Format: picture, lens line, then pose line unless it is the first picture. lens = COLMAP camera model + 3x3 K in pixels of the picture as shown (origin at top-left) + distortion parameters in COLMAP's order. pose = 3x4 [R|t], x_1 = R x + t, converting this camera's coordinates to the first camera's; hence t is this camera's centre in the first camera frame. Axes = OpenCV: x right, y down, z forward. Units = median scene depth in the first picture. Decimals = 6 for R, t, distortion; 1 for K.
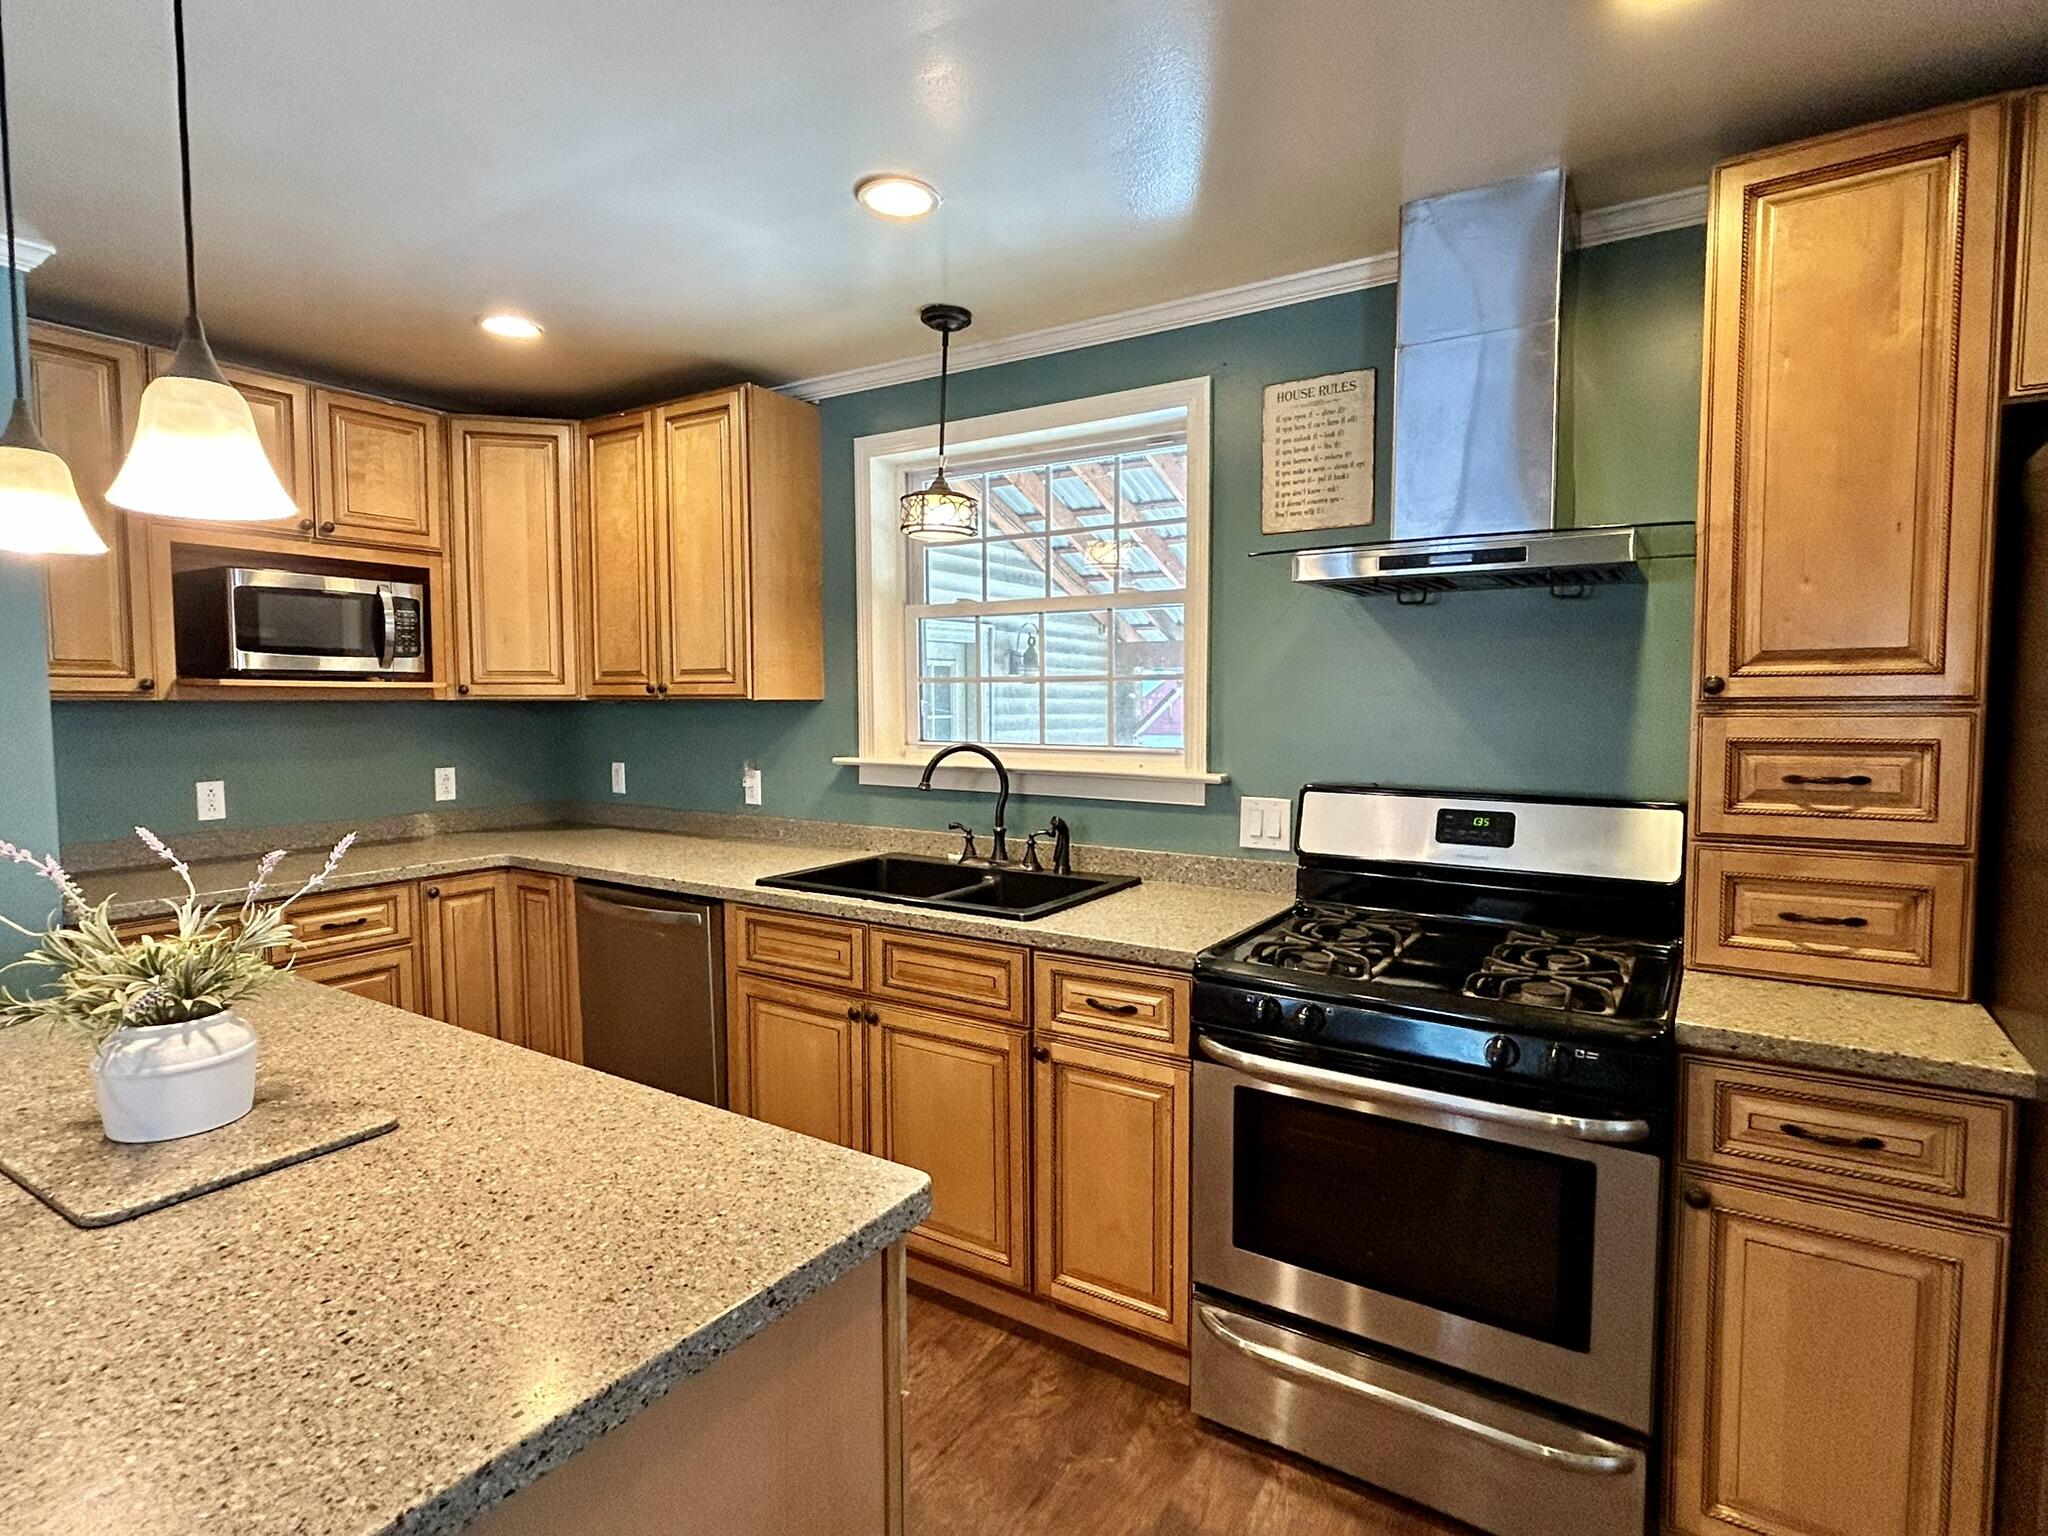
lens RADIAL K [[1062.8, 0, 1022.9], [0, 1062.8, 765.7], [0, 0, 1]] dist [0.000480, -0.001035]
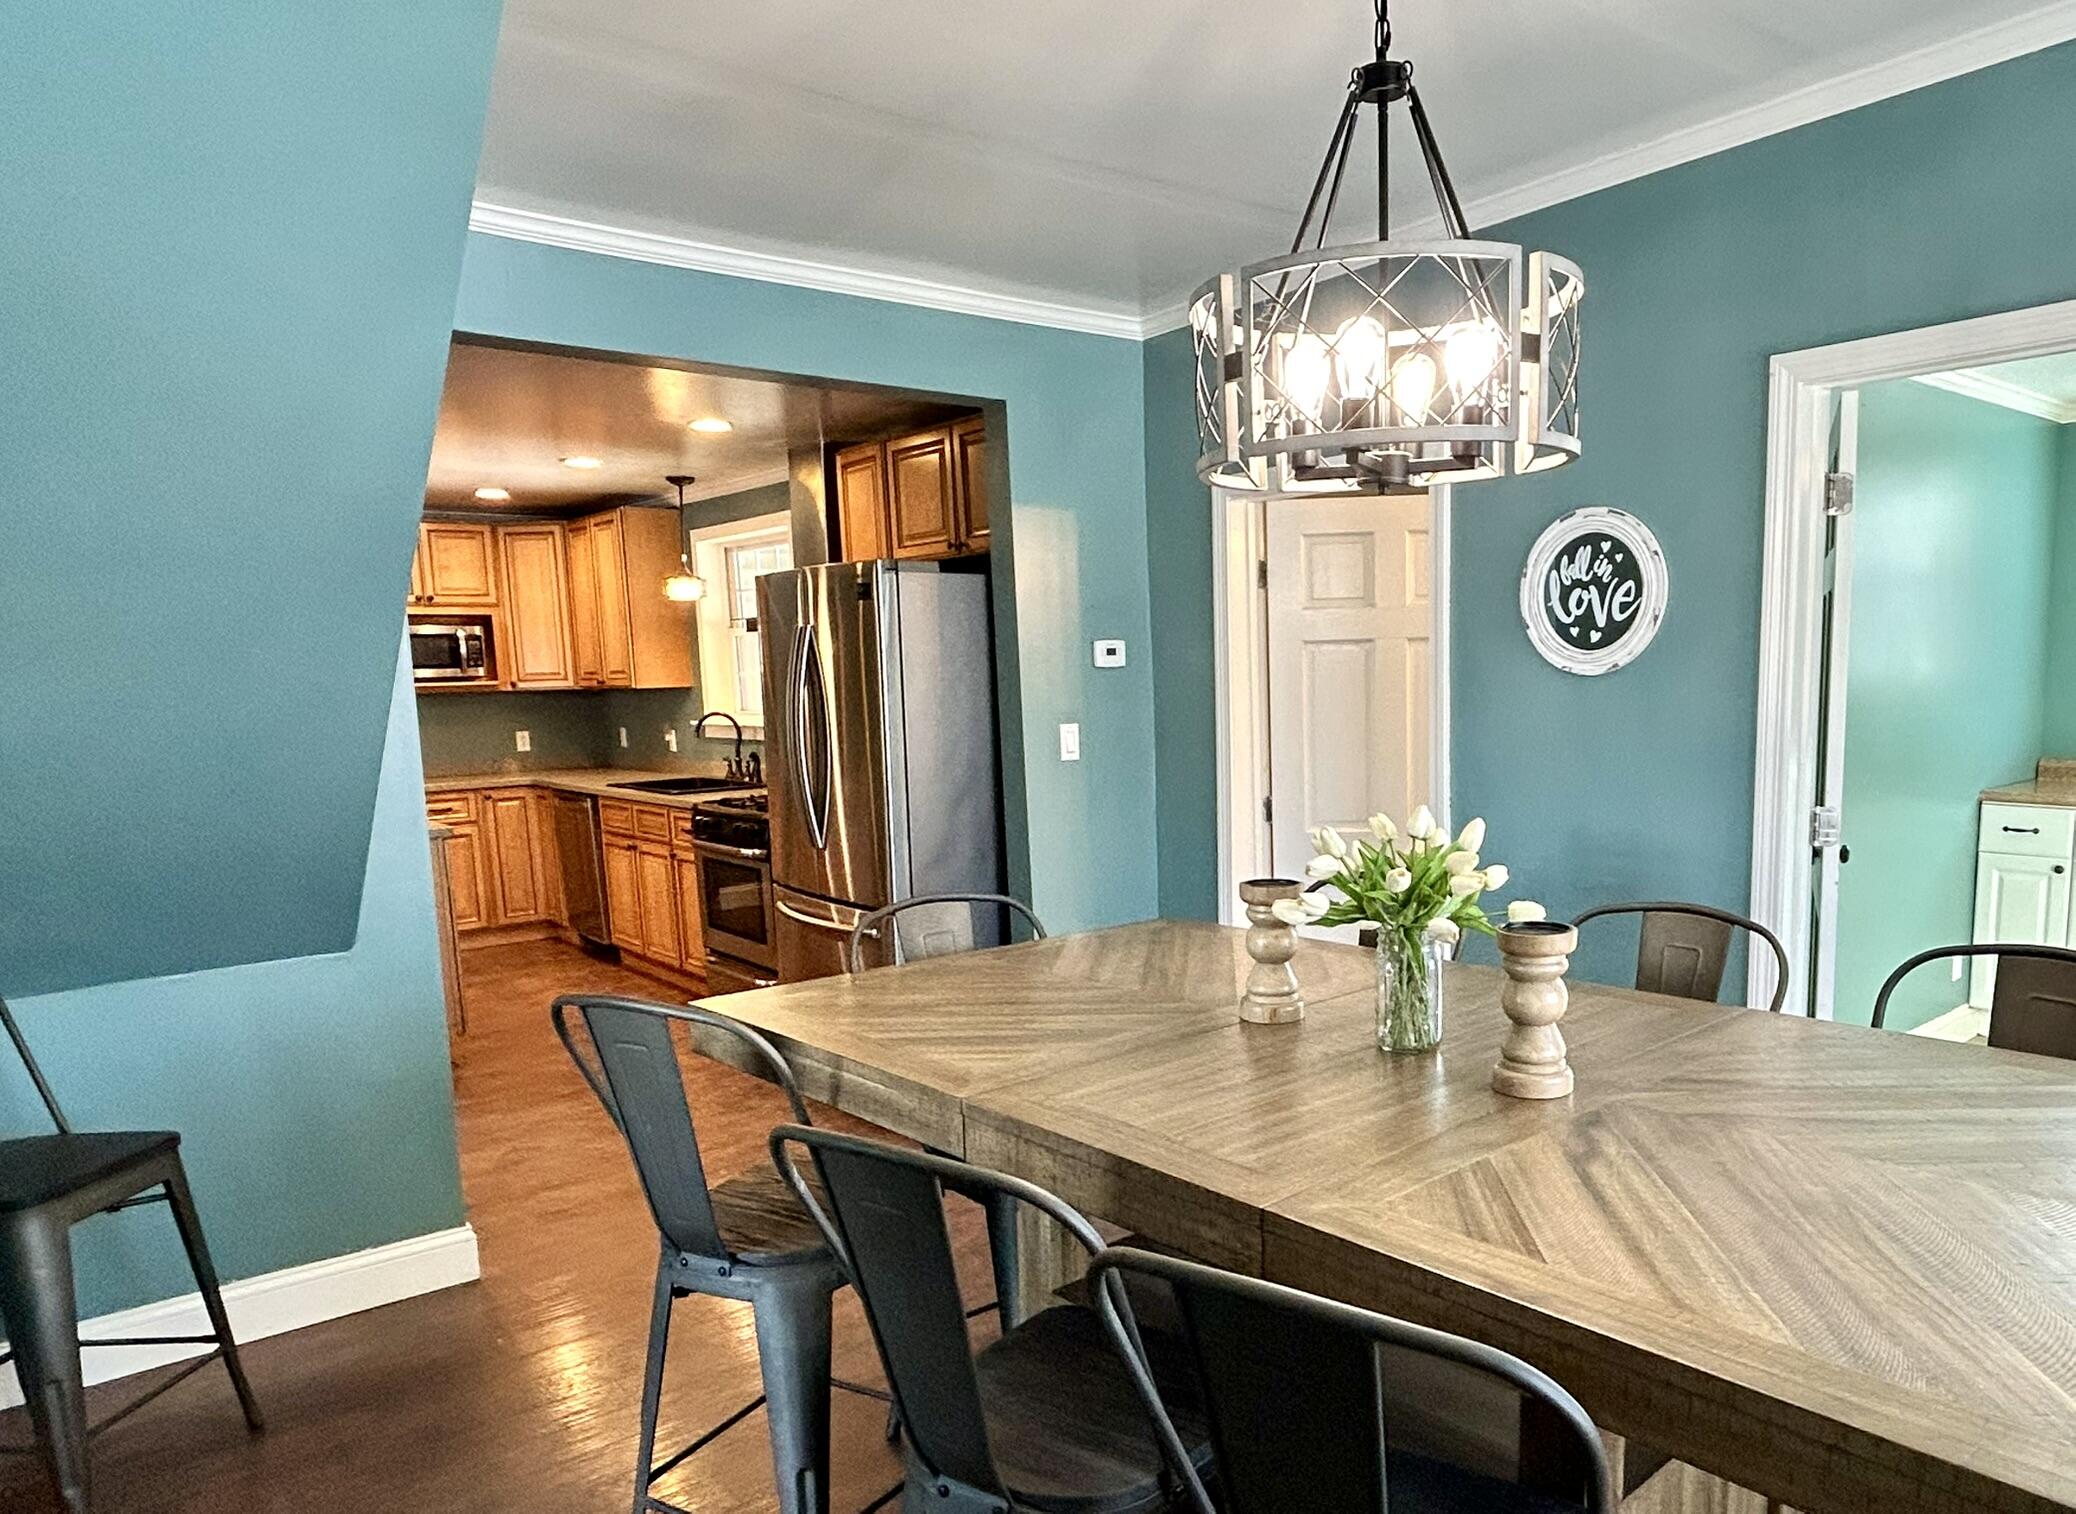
lens RADIAL K [[1388.0, 0, 1206.9], [0, 1388.0, 885.2], [0, 0, 1]] dist [0.001623, -0.000278]
pose [[0.968166, 0.018010, -0.249659, 1.403281], [0.005813, 0.995522, 0.094356, 0.057872], [0.250241, -0.092804, 0.963726, -1.144948]]
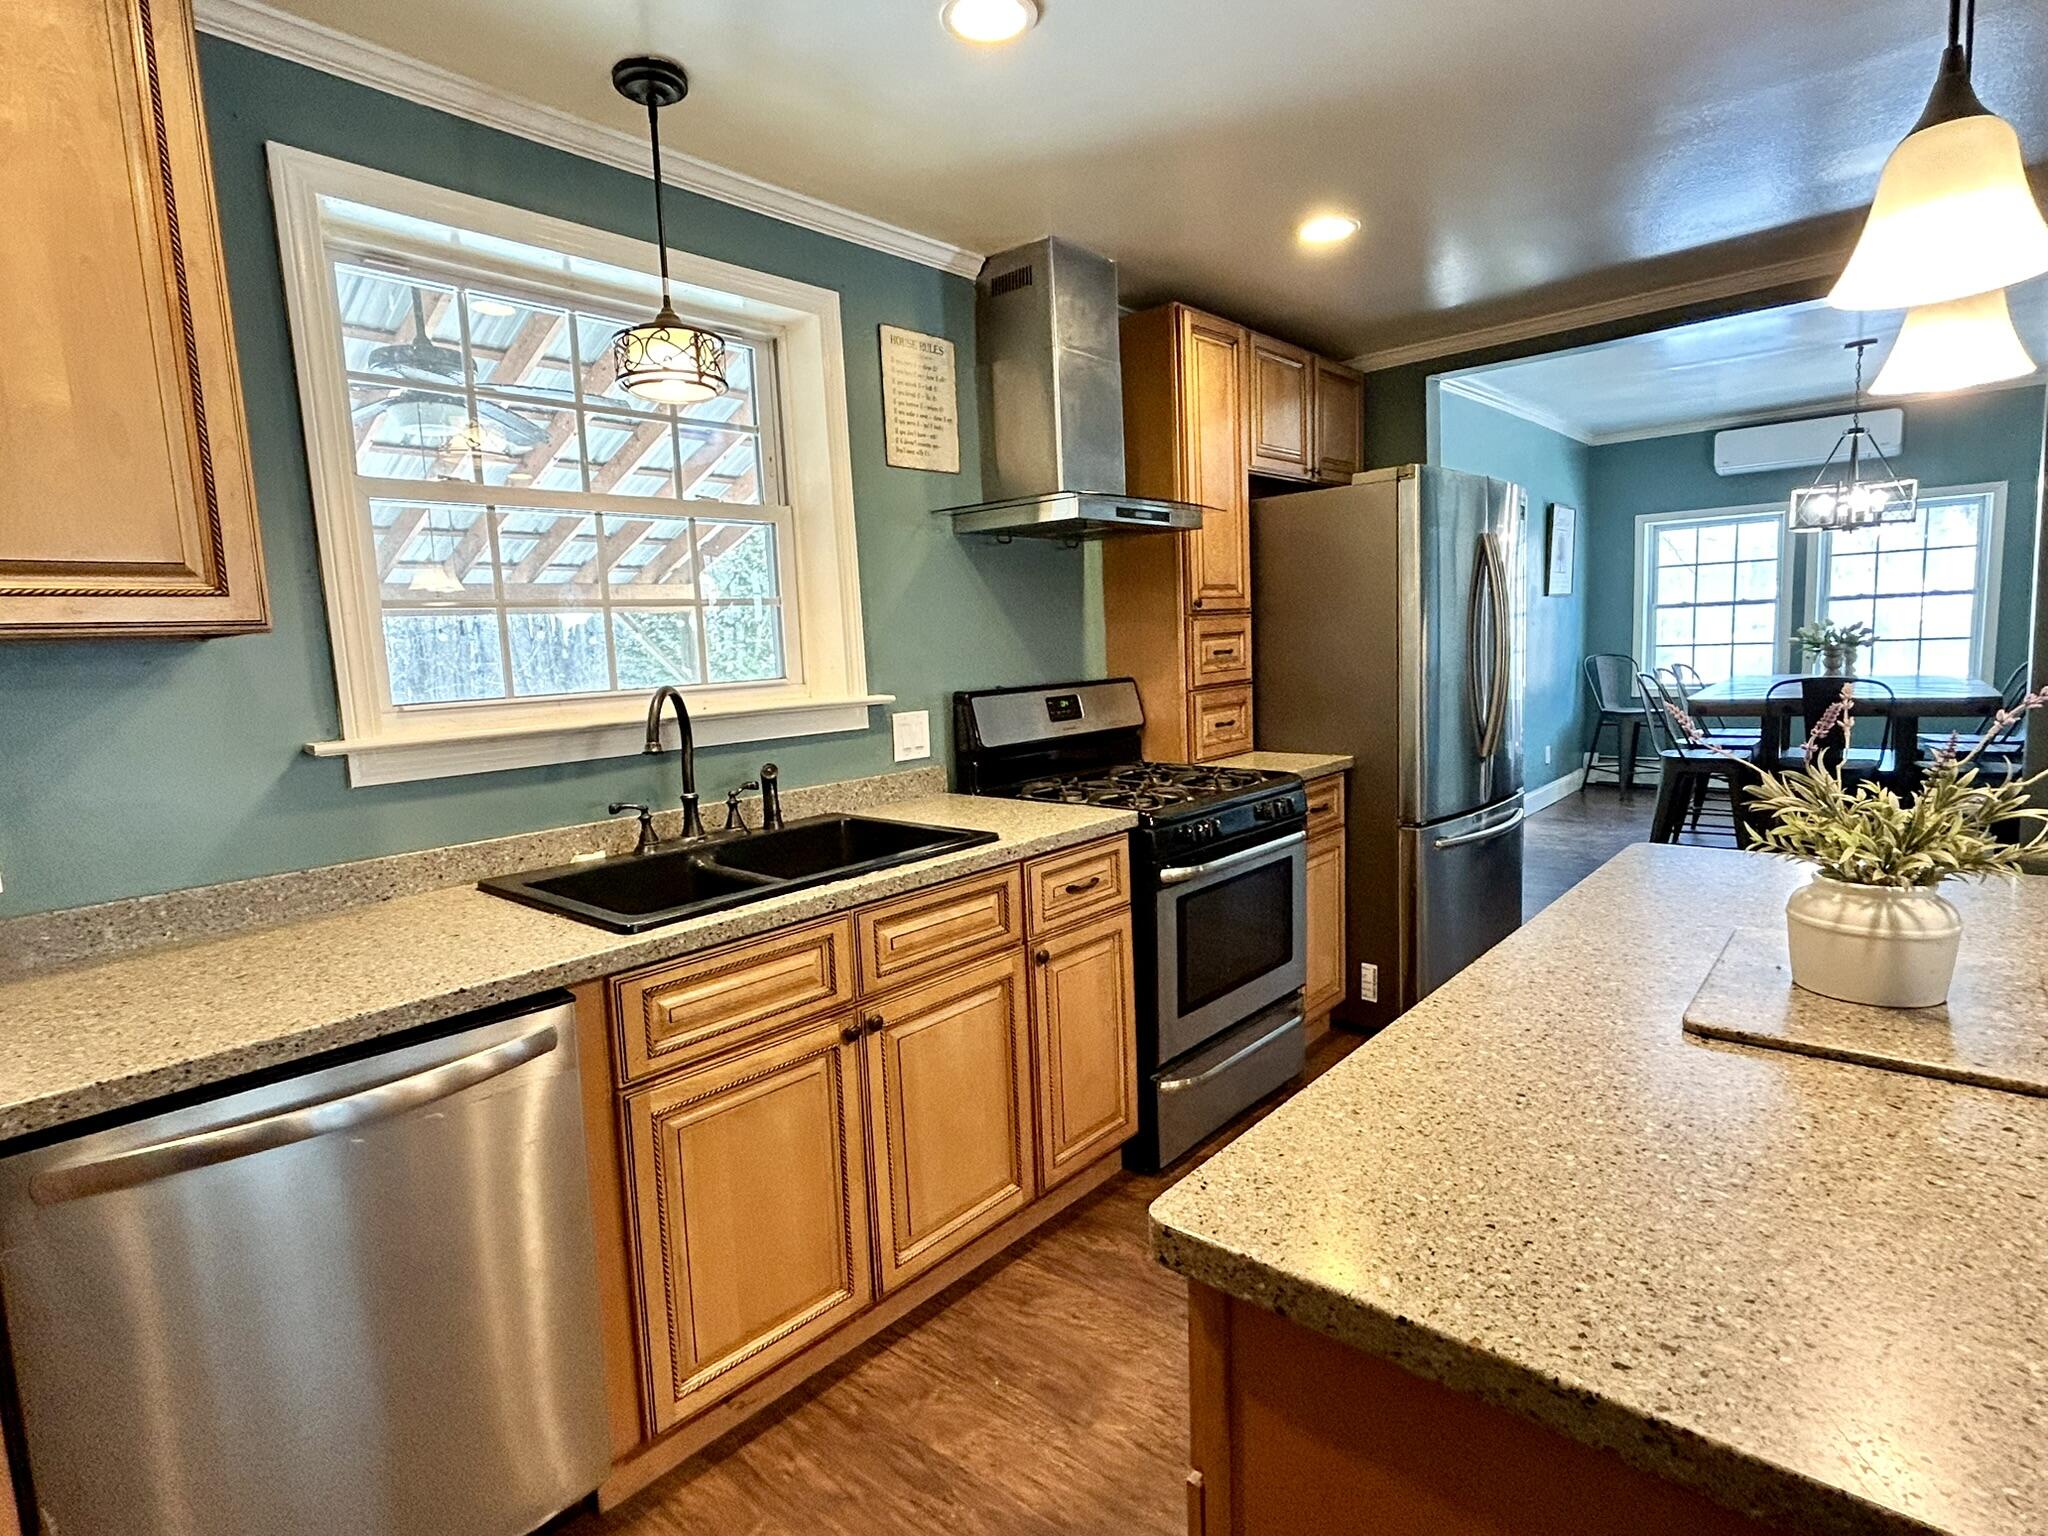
lens RADIAL K [[1062.8, 0, 1021.5], [0, 1062.8, 765.5], [0, 0, 1]] dist [0.000480, -0.001035]
pose [[0.142457, -0.125048, 0.981870, -0.767832], [0.106988, 0.988121, 0.110322, -0.021731], [-0.984002, 0.089332, 0.154143, 0.669080]]
